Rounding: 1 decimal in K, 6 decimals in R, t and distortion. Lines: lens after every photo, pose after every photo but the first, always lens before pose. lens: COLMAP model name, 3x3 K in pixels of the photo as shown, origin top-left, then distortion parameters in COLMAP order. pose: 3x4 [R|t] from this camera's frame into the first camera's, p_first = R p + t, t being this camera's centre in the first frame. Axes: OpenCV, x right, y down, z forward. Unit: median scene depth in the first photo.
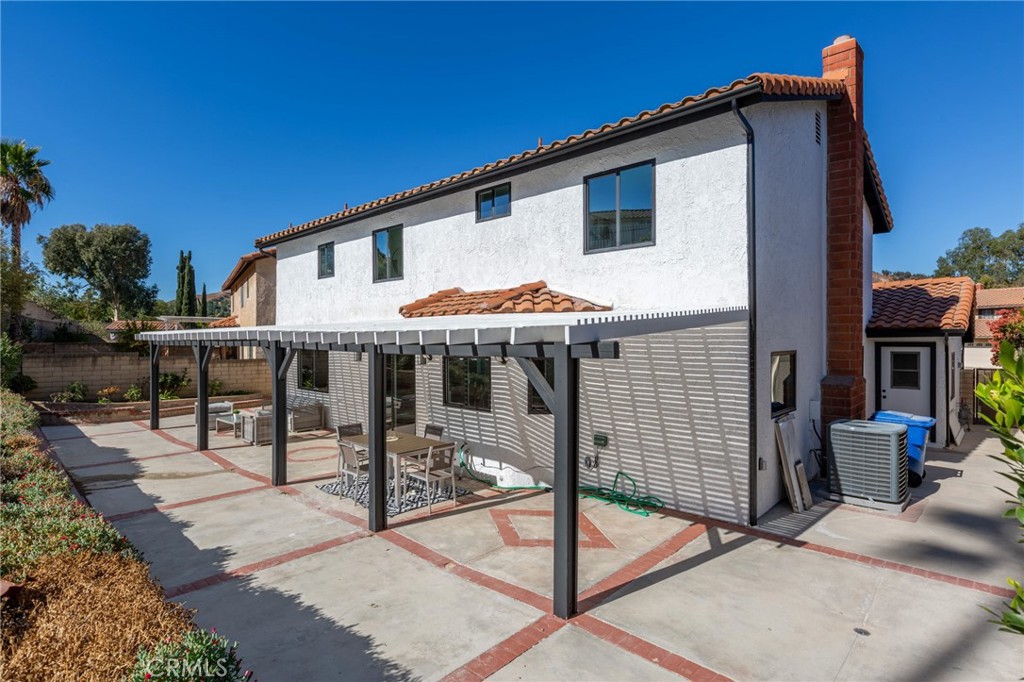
lens RADIAL K [[531.9, 0, 507.4], [0, 531.9, 326.9], [0, 0, 1]] dist [-0.002919, 0.000677]
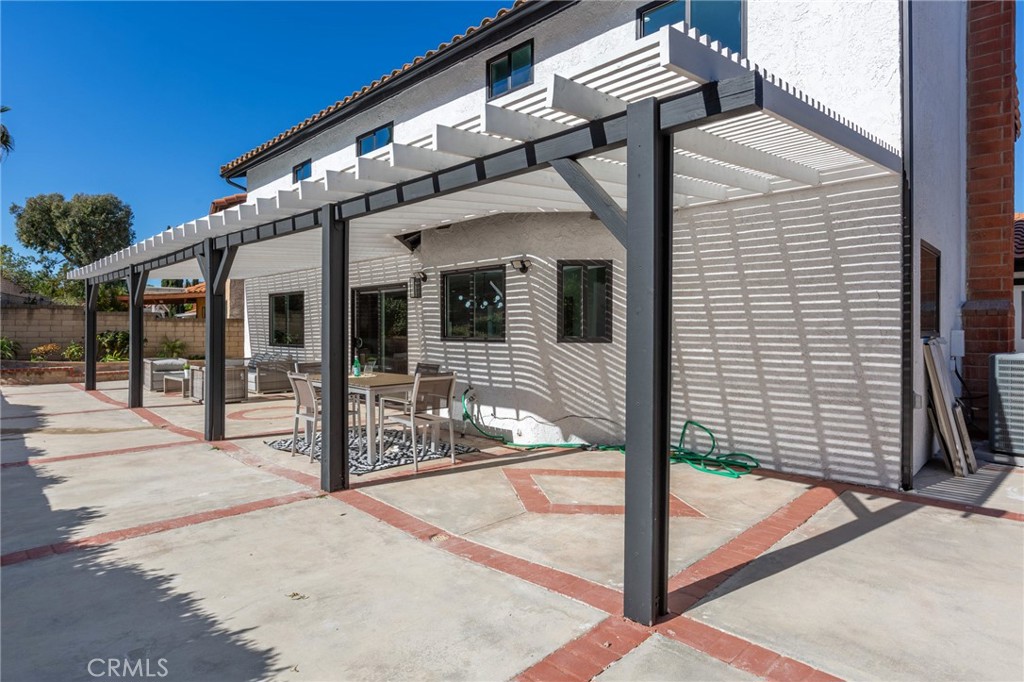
lens RADIAL K [[560.8, 0, 510.8], [0, 560.8, 318.7], [0, 0, 1]] dist [-0.001825, -0.001345]
pose [[0.999840, 0.006388, -0.016701, -0.012988], [-0.006547, 0.999934, -0.009470, 0.162945], [0.016639, 0.009578, 0.999816, 0.283989]]
